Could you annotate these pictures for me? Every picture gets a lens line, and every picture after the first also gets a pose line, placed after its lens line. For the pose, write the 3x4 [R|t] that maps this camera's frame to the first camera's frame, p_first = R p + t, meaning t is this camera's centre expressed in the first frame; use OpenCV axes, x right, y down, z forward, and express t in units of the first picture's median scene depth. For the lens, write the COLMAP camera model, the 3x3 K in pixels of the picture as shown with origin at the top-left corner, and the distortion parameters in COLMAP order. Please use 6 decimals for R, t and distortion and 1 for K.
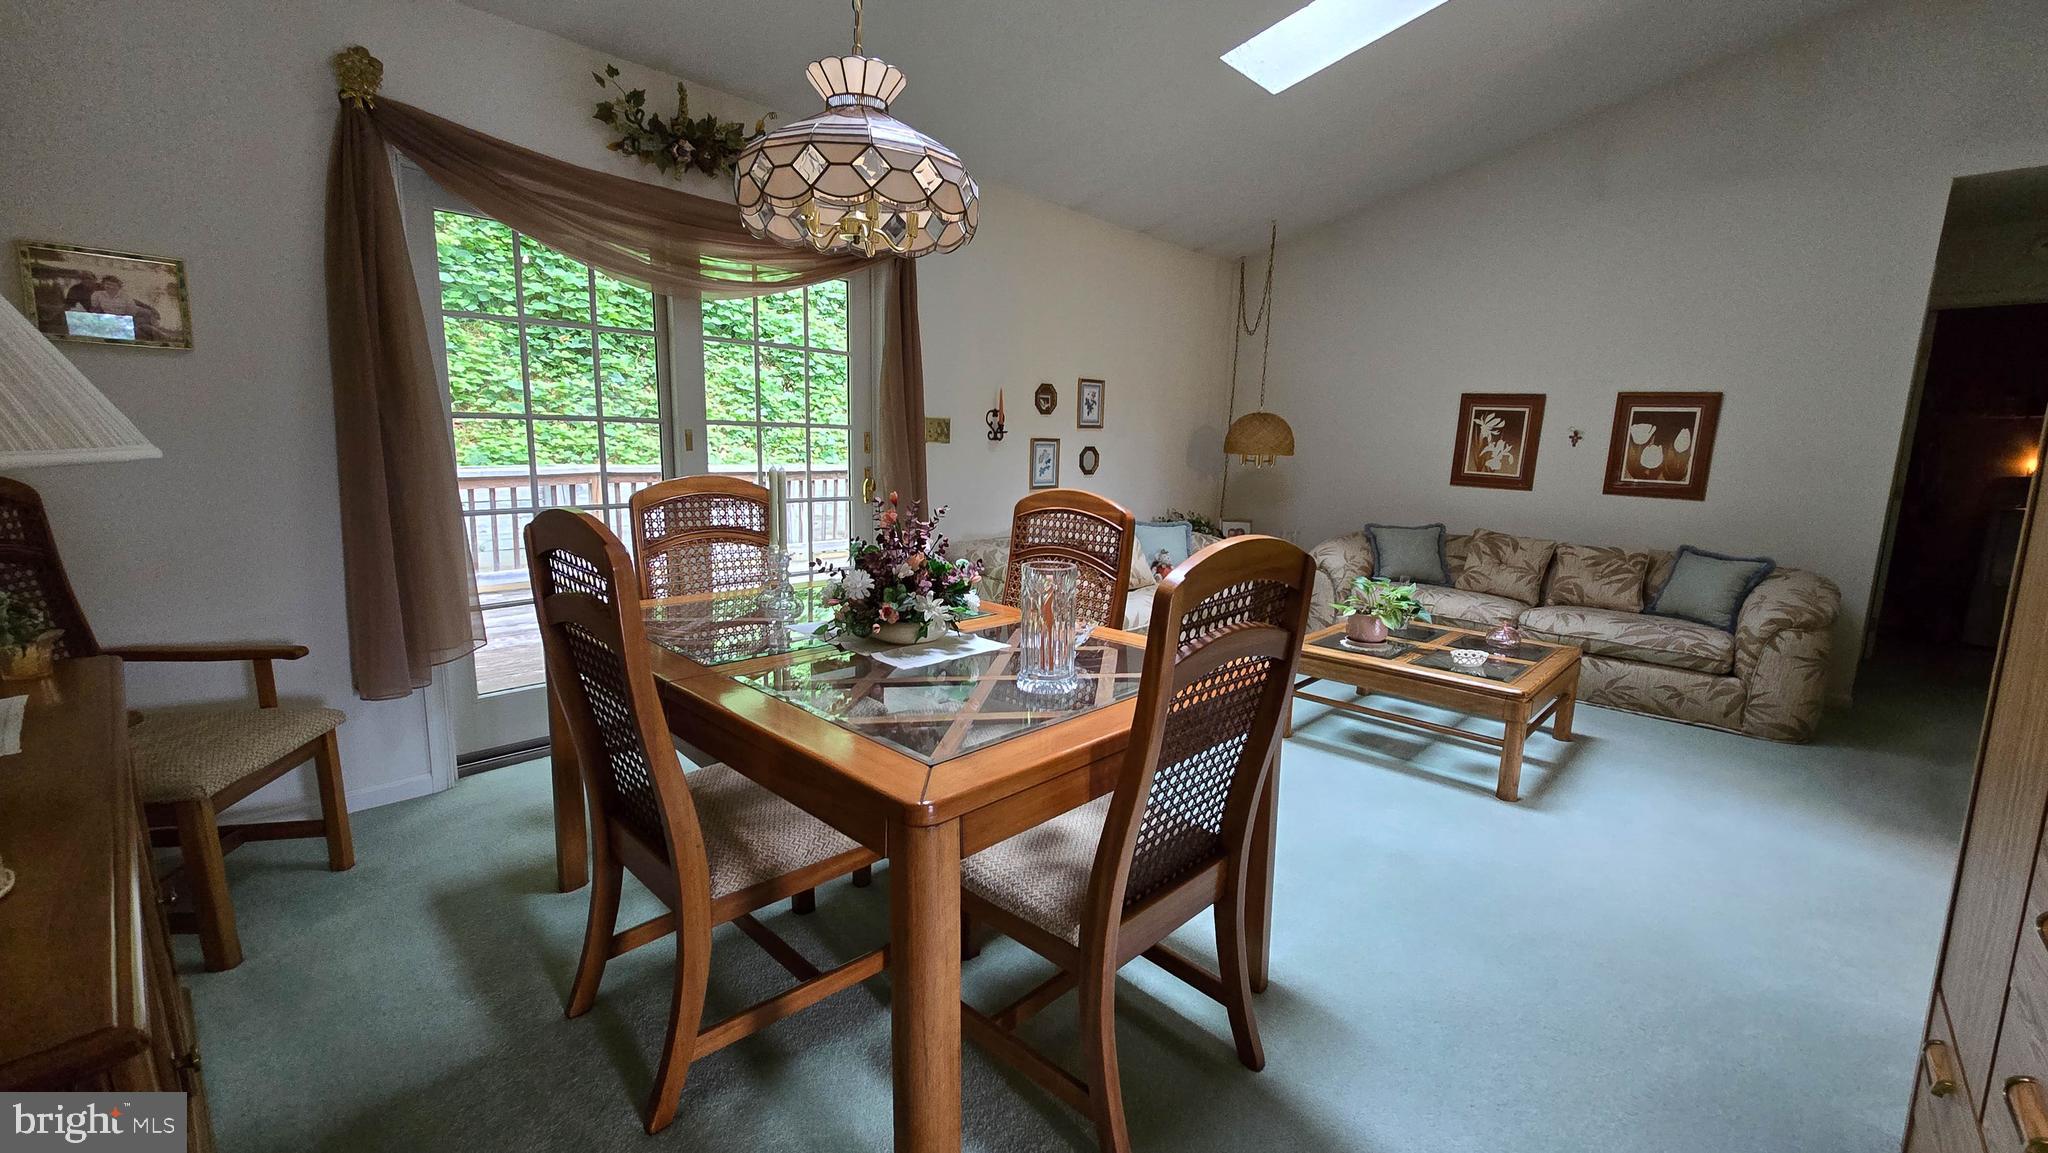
lens RADIAL K [[837.6, 0, 1039.2], [0, 837.6, 575.0], [0, 0, 1]] dist [-0.003924, 0.001098]
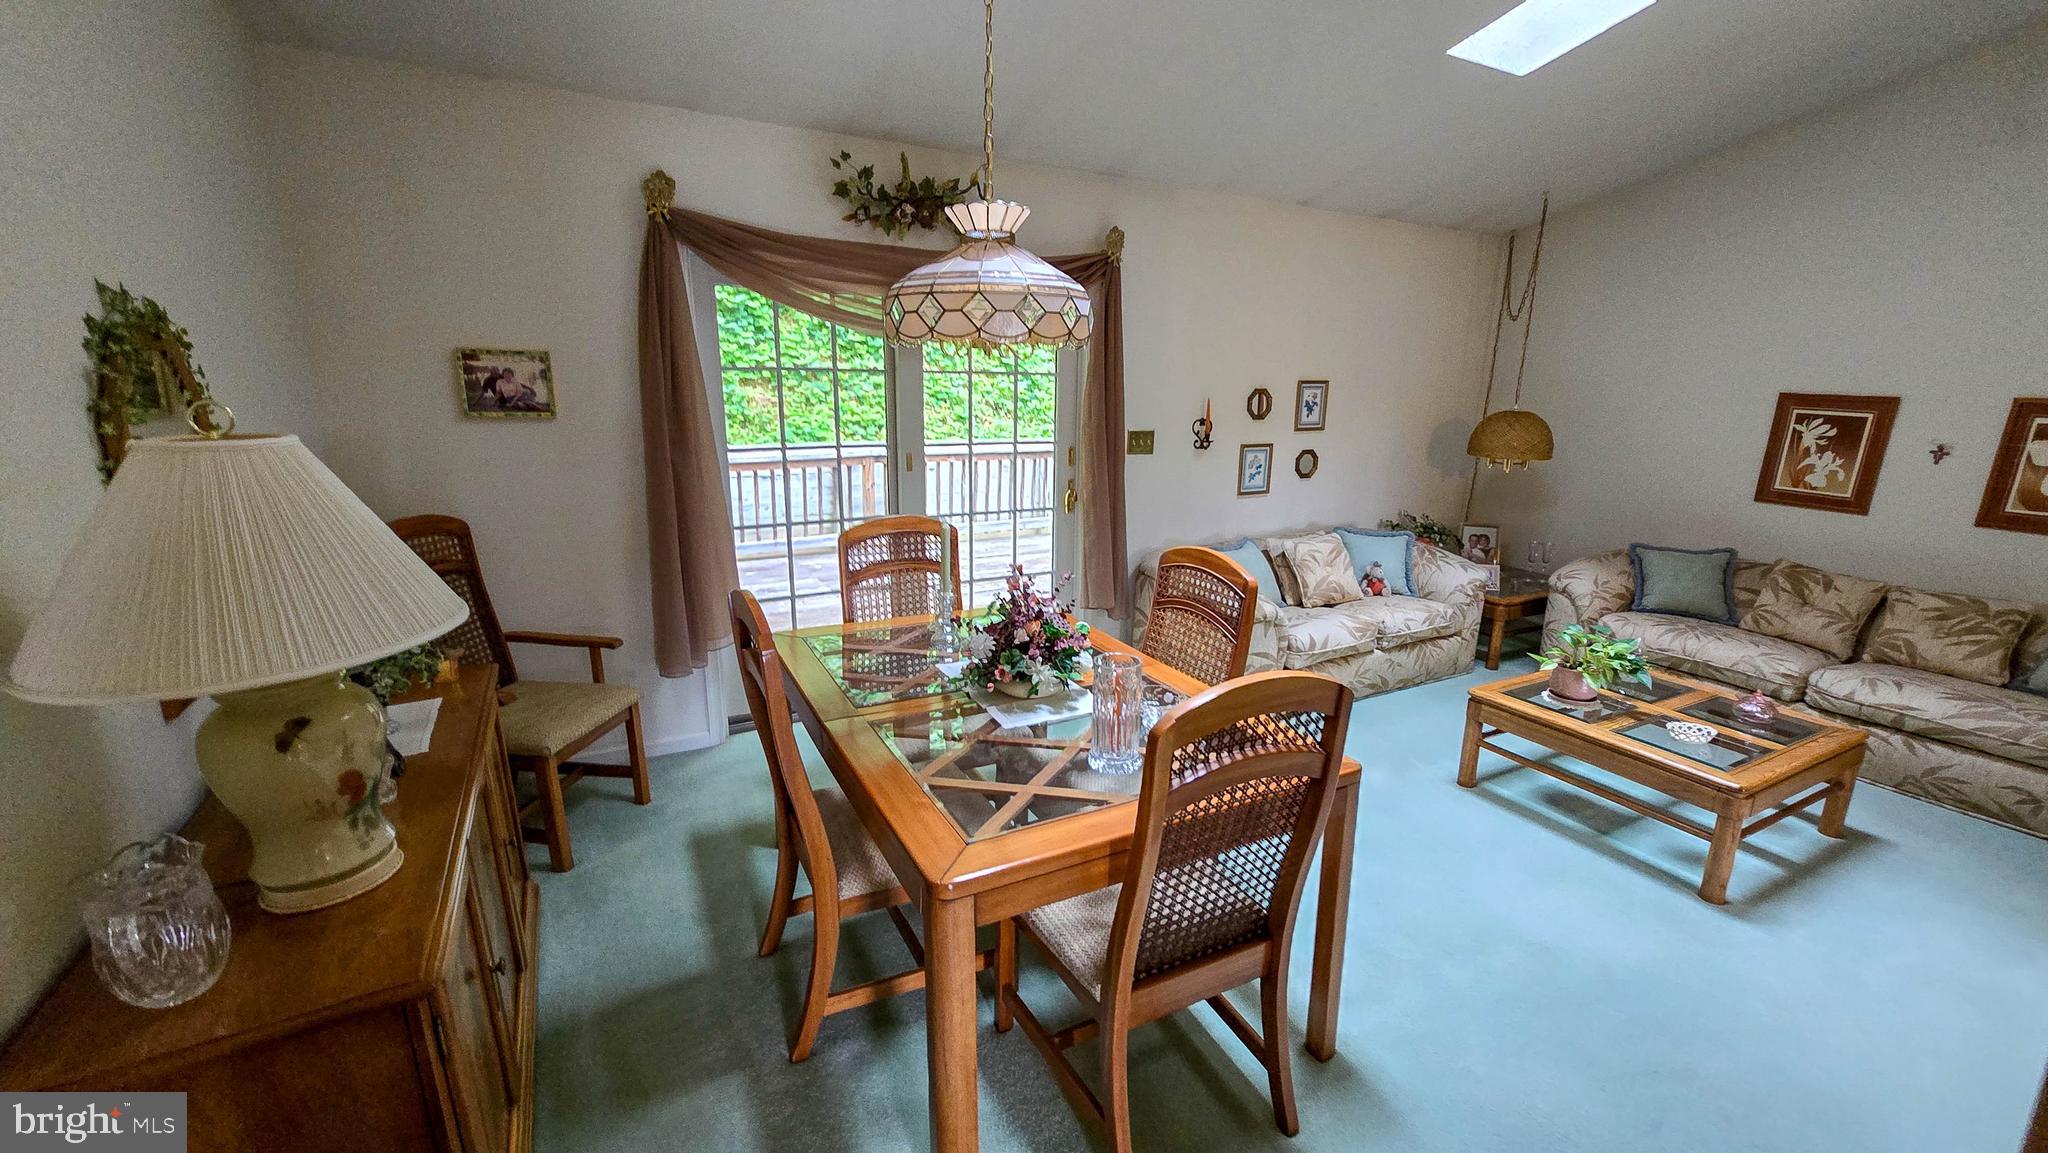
lens RADIAL K [[837.6, 0, 1042.9], [0, 837.6, 582.7], [0, 0, 1]] dist [-0.003924, 0.001098]
pose [[0.948786, 0.065914, -0.308968, 0.107574], [-0.043991, 0.996029, 0.077399, -0.083407], [0.312843, -0.059844, 0.947918, -0.036861]]
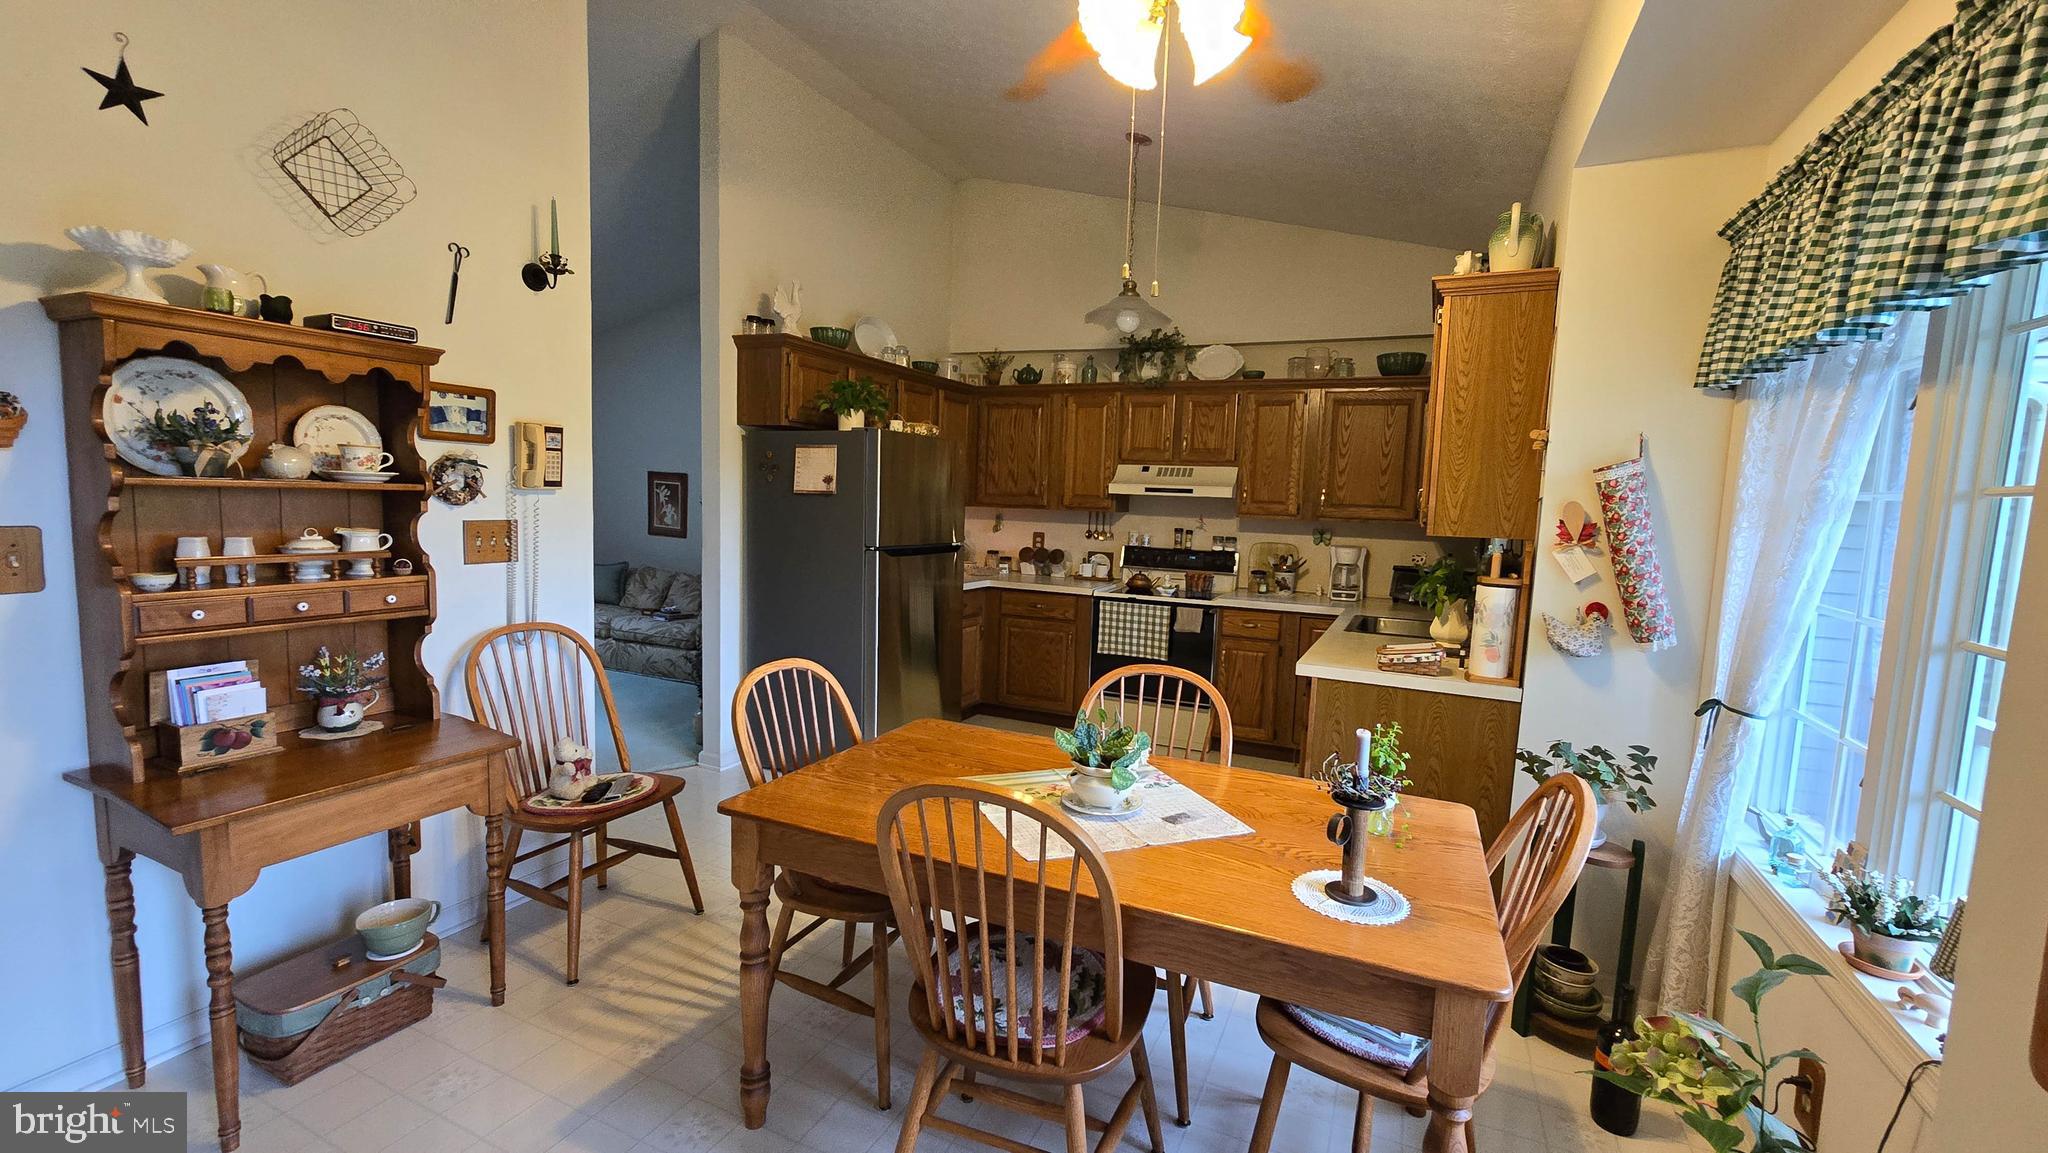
lens RADIAL K [[837.6, 0, 1035.0], [0, 837.6, 580.5], [0, 0, 1]] dist [-0.003924, 0.001098]
pose [[0.951278, -0.020844, 0.307629, 0.947254], [0.038163, 0.998000, -0.050389, 0.092451], [-0.305963, 0.059674, 0.950171, -0.758236]]
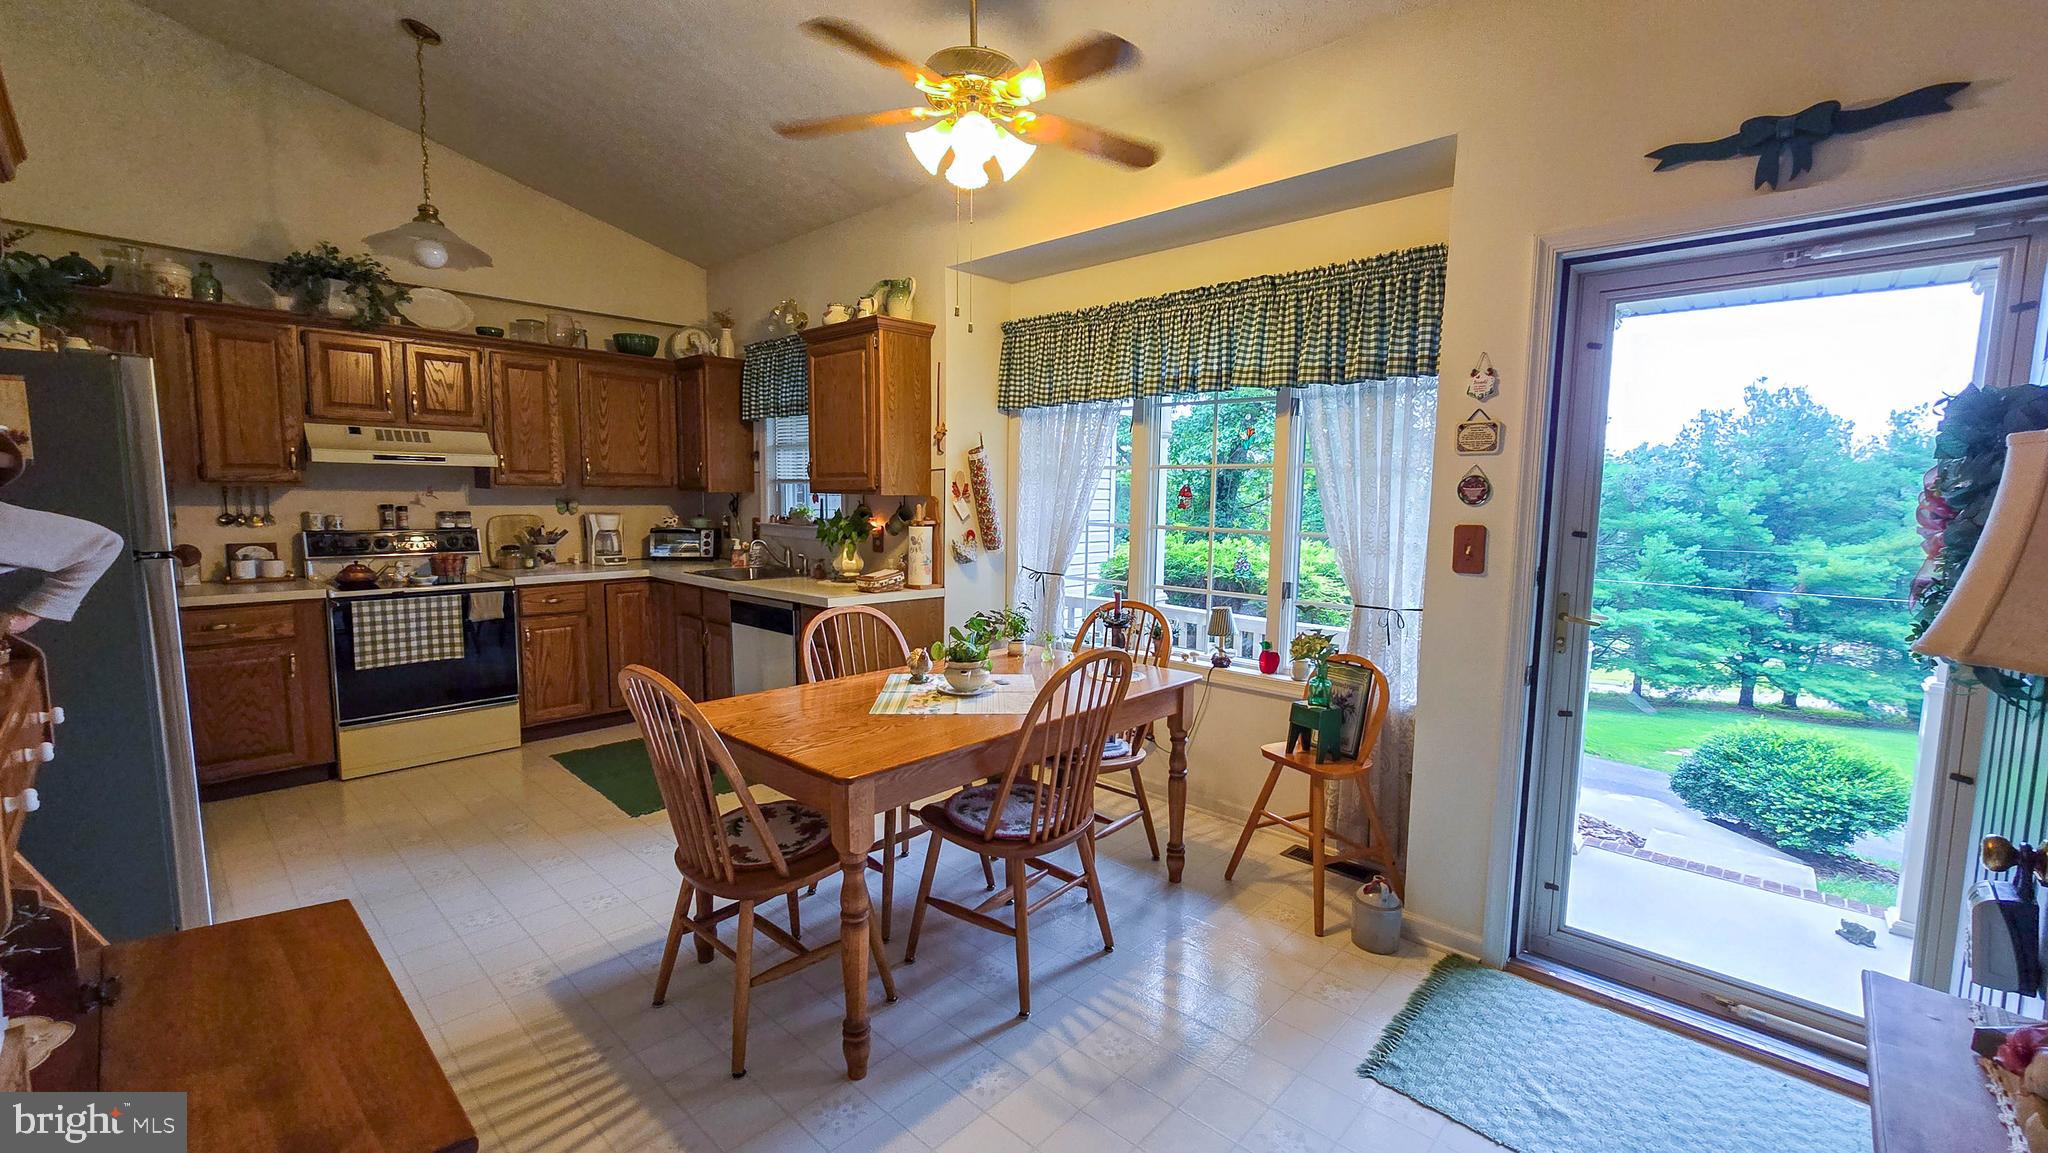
lens RADIAL K [[837.6, 0, 1041.9], [0, 837.6, 577.3], [0, 0, 1]] dist [-0.003924, 0.001098]
pose [[0.002436, -0.127710, 0.991809, 0.432882], [0.150084, 0.980624, 0.125901, 0.027110], [-0.988670, 0.148548, 0.021556, -0.370764]]
